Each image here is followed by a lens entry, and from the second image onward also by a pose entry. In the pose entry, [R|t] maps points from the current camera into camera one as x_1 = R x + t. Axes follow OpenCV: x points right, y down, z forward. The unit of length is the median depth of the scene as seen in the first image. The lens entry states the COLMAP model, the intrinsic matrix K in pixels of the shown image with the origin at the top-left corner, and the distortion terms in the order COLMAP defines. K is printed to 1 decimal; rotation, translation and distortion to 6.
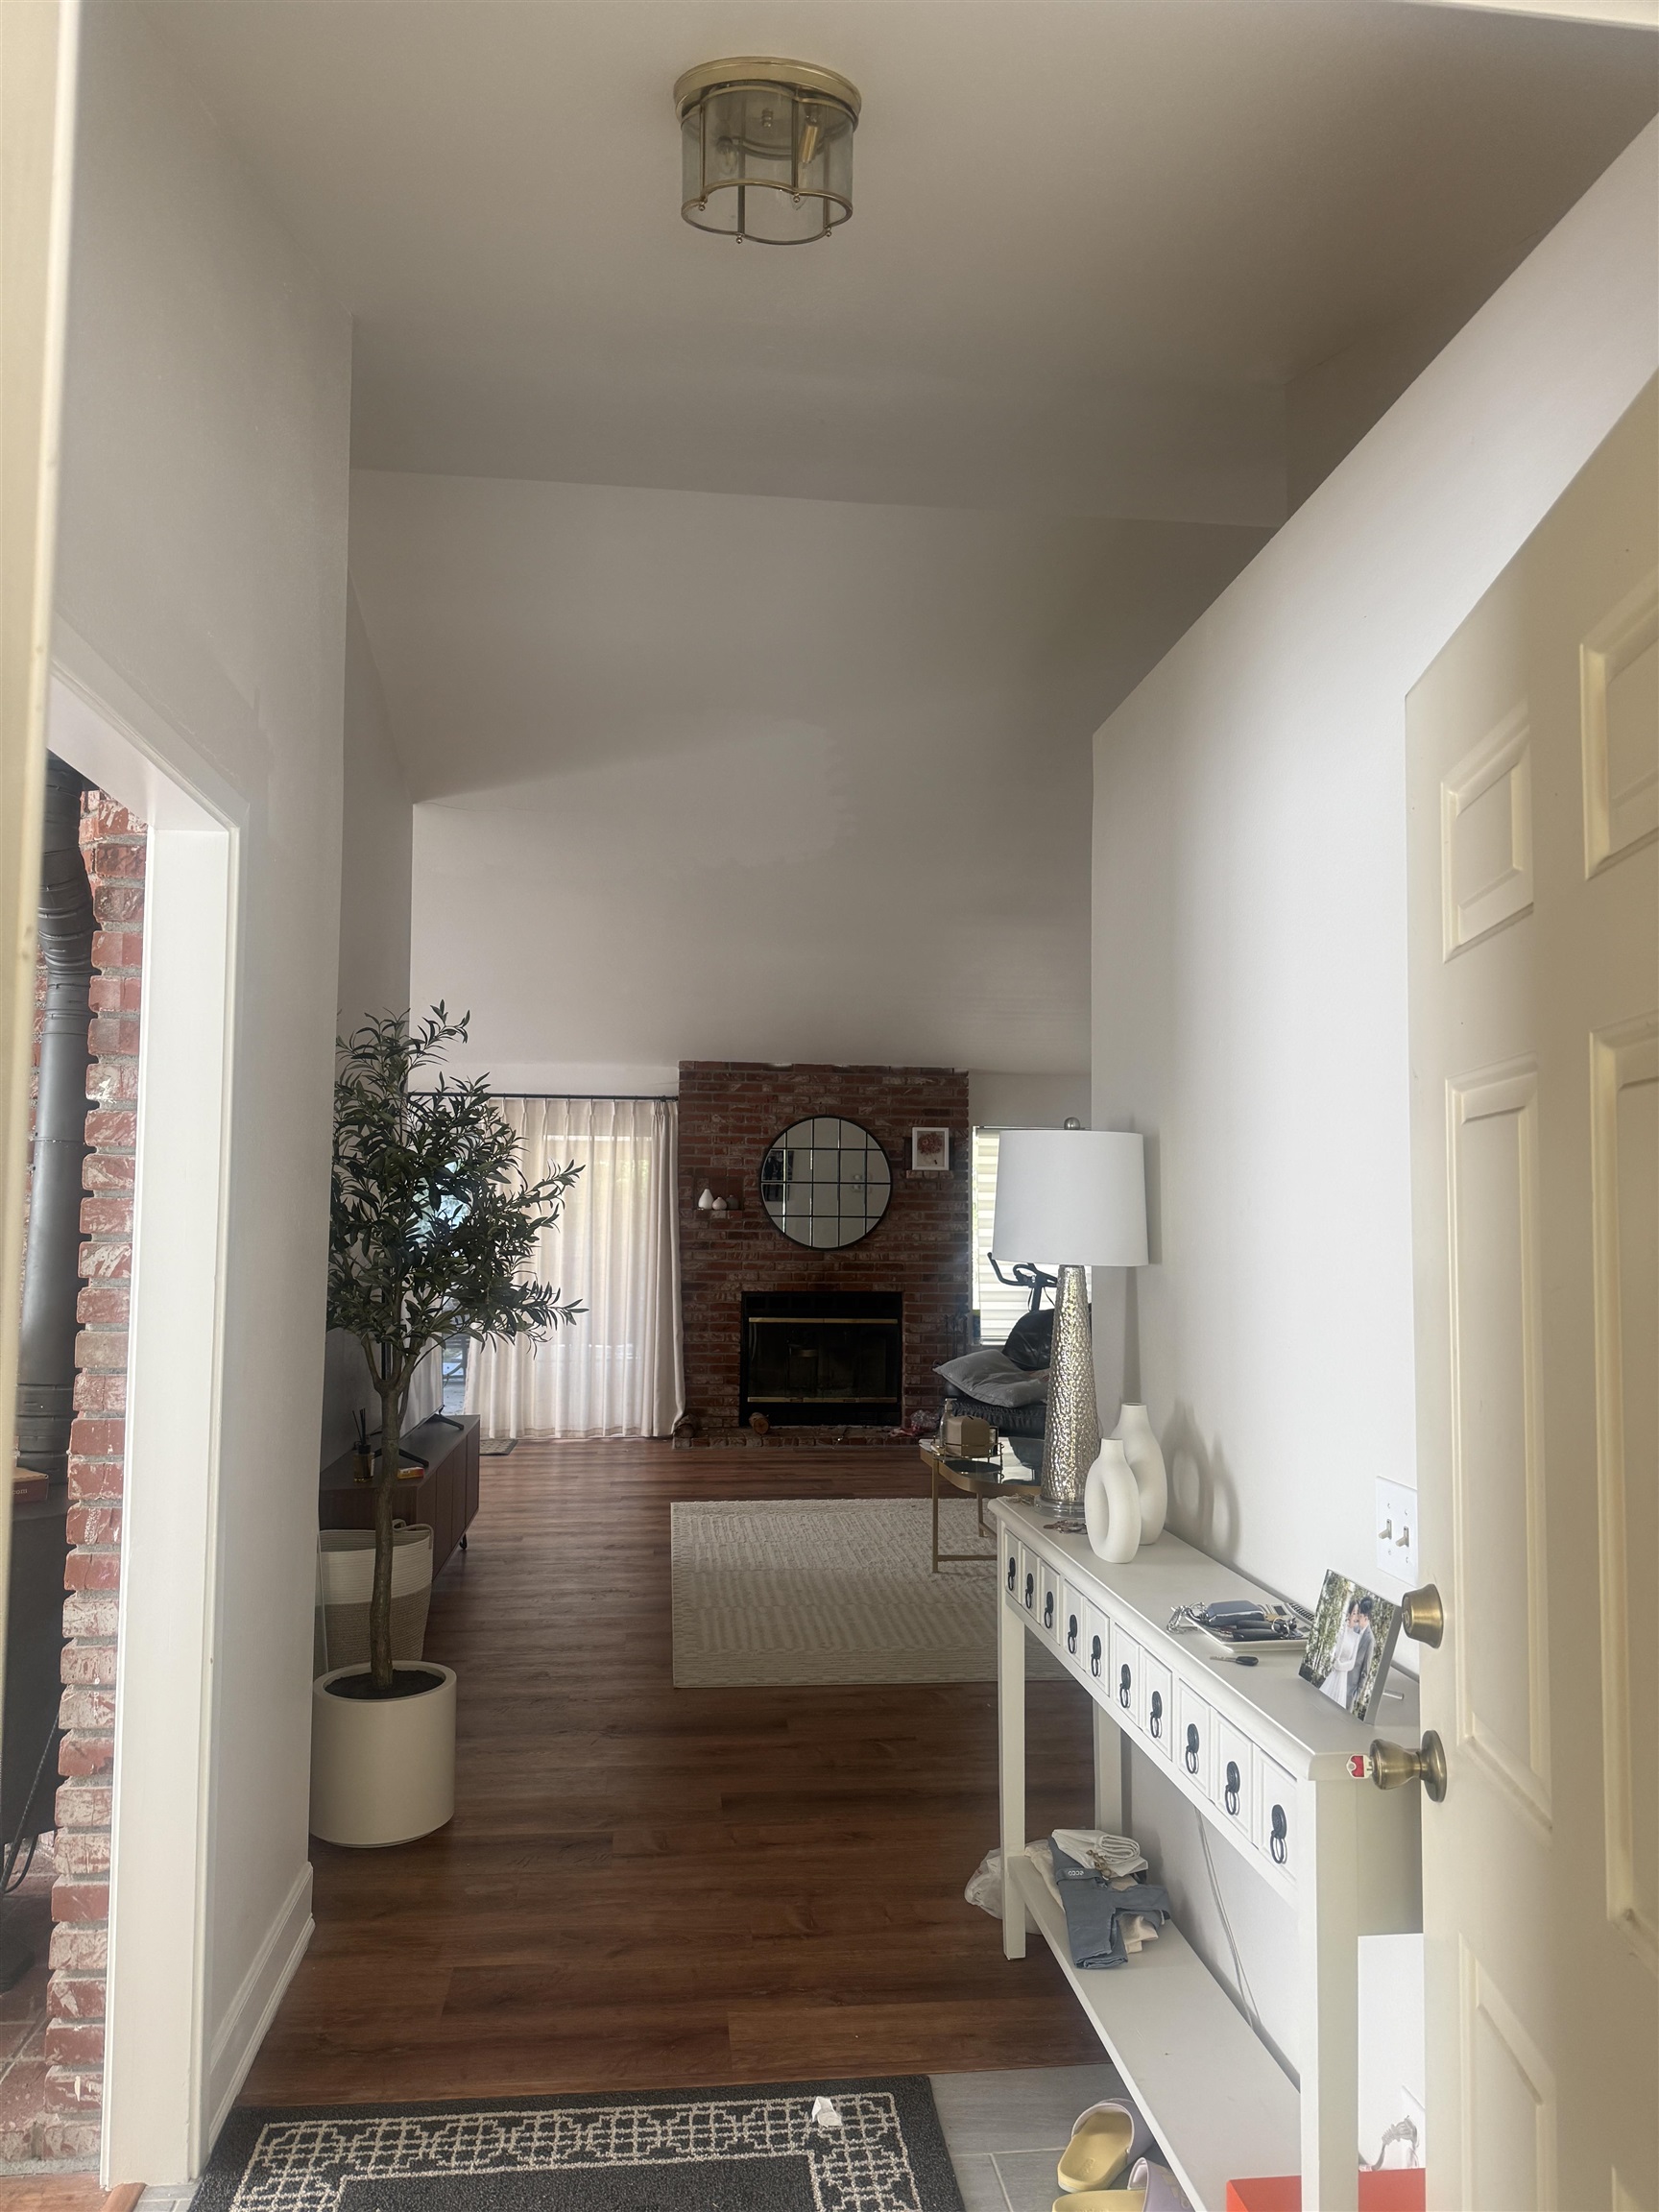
lens RADIAL K [[1559.4, 0, 829.5], [0, 1559.4, 1106.0], [0, 0, 1]] dist [0.179320, -0.357215]
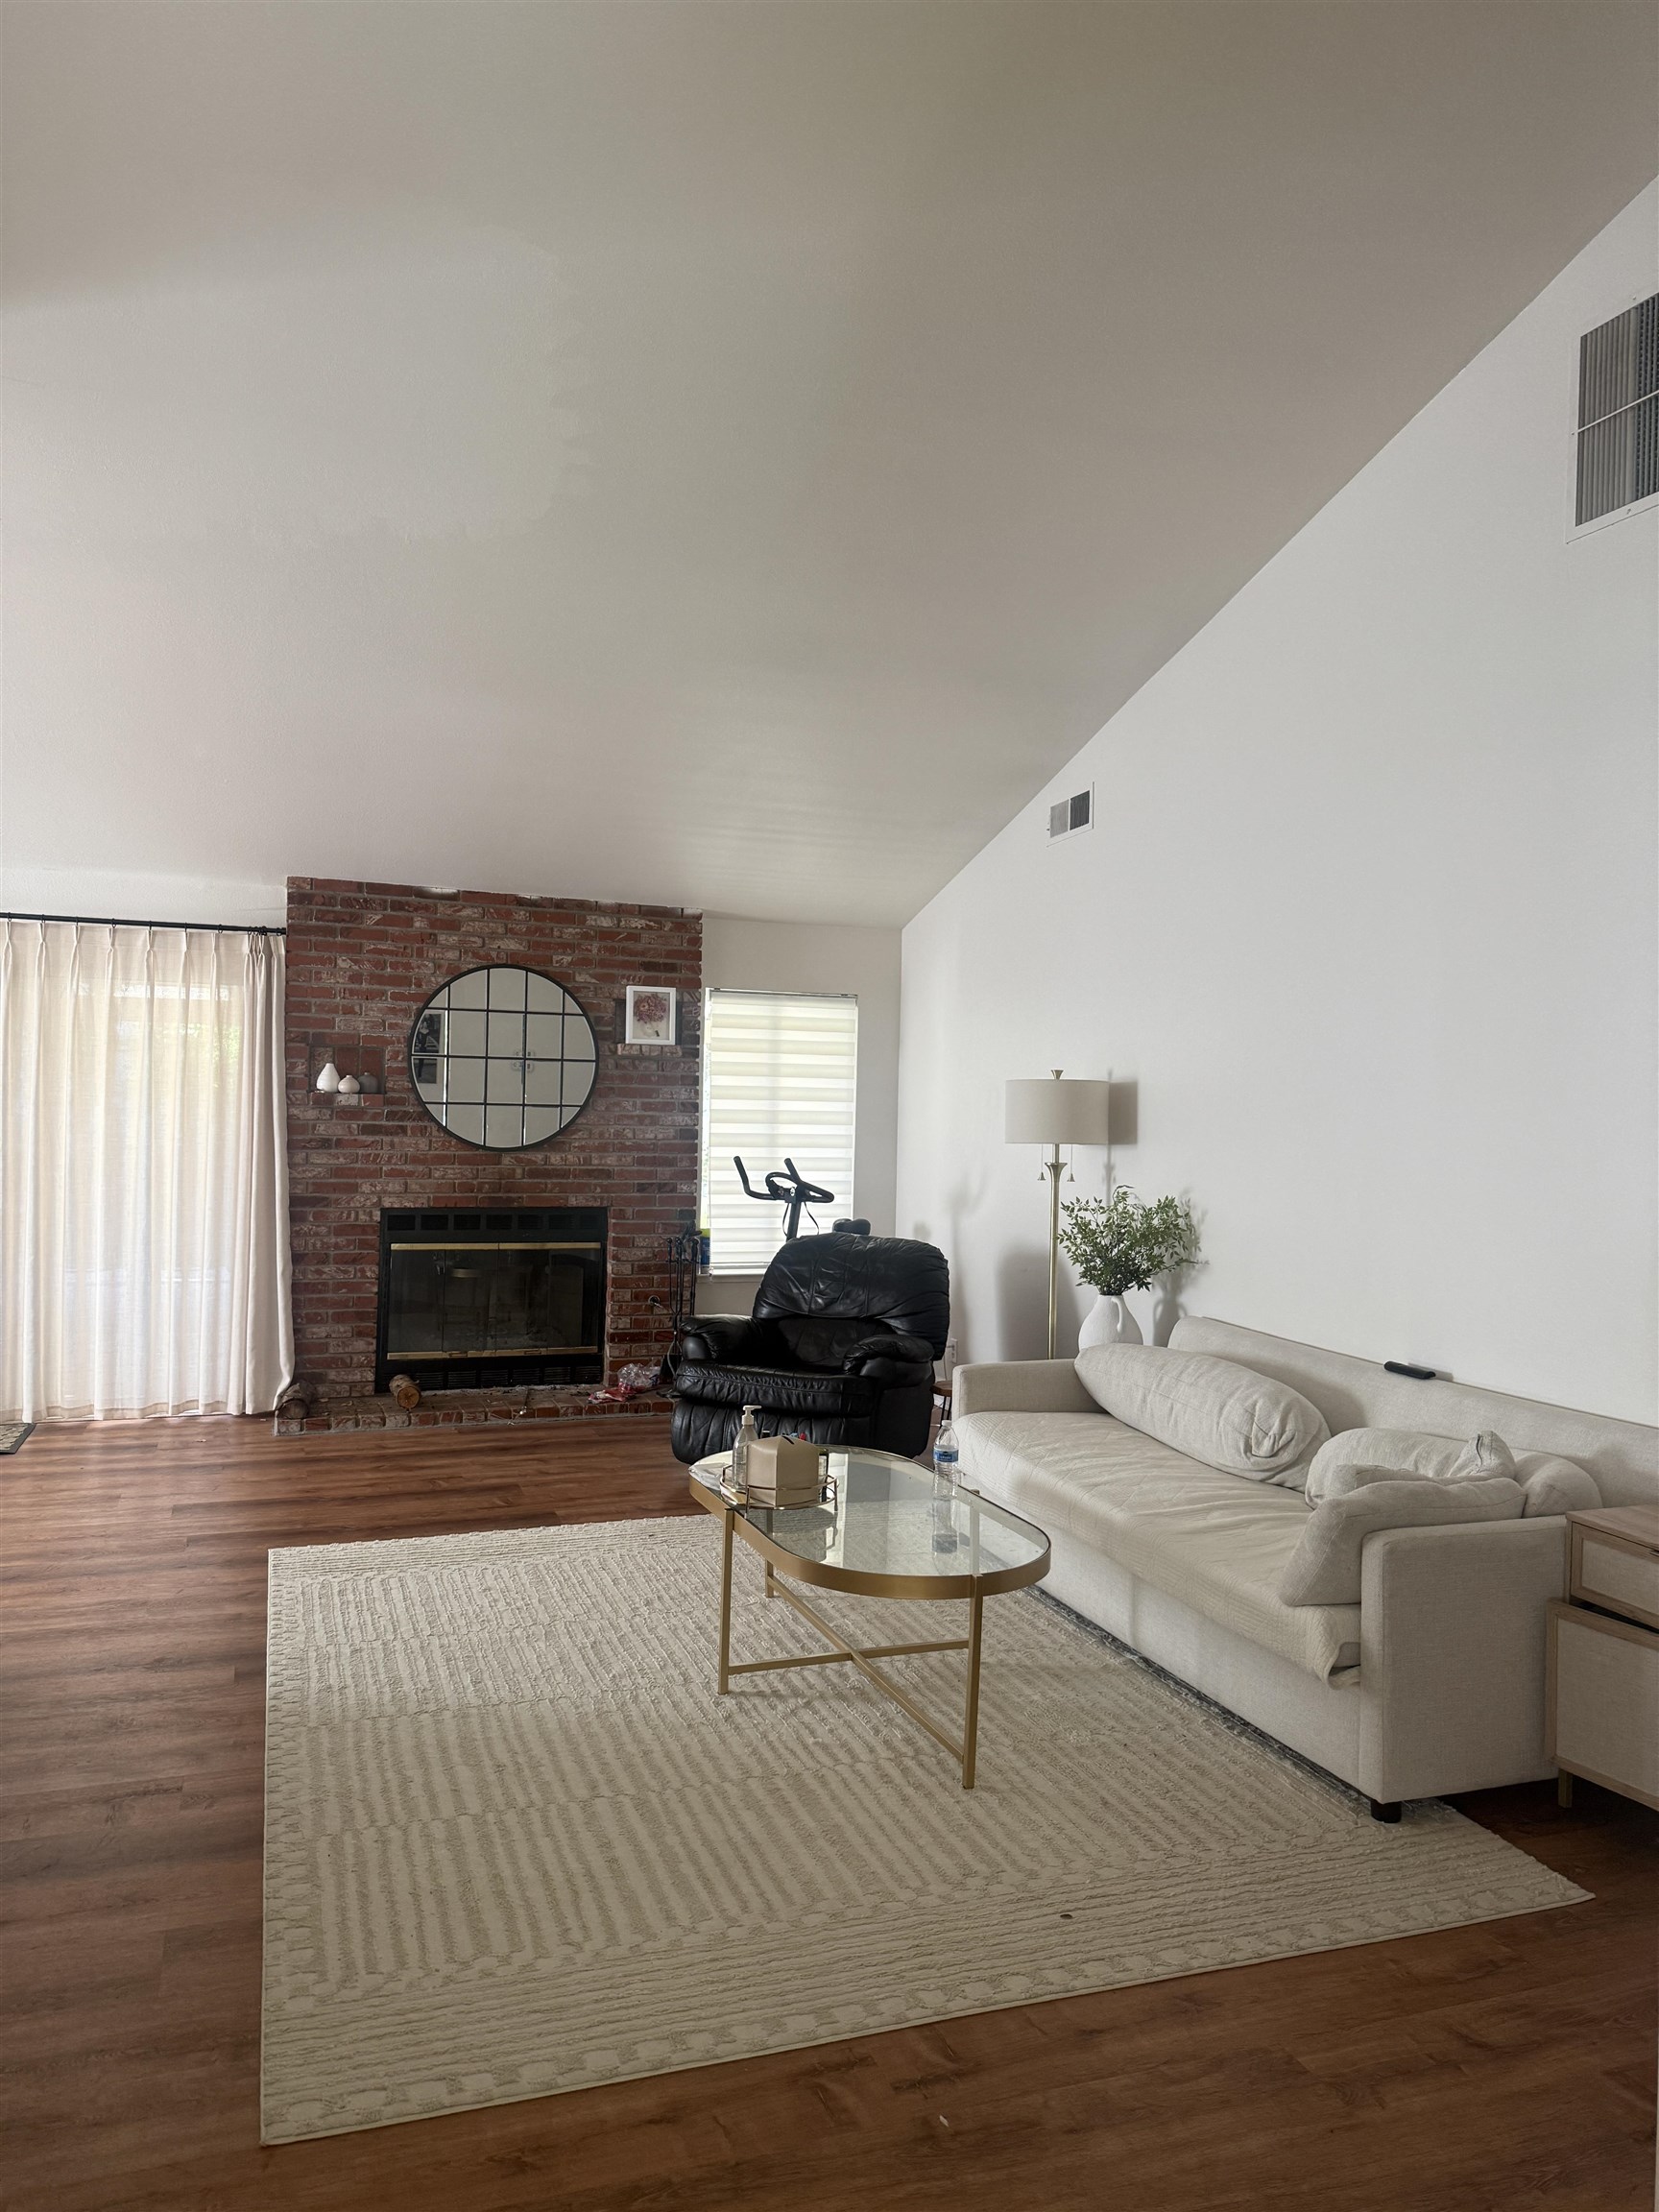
lens RADIAL K [[1562.6, 0, 841.1], [0, 1562.6, 1104.3], [0, 0, 1]] dist [0.153879, -0.267937]
pose [[0.971558, 0.013459, 0.236417, -0.023415], [-0.030683, 0.997122, 0.069325, 0.015357], [-0.234803, -0.074608, 0.969175, 0.258288]]
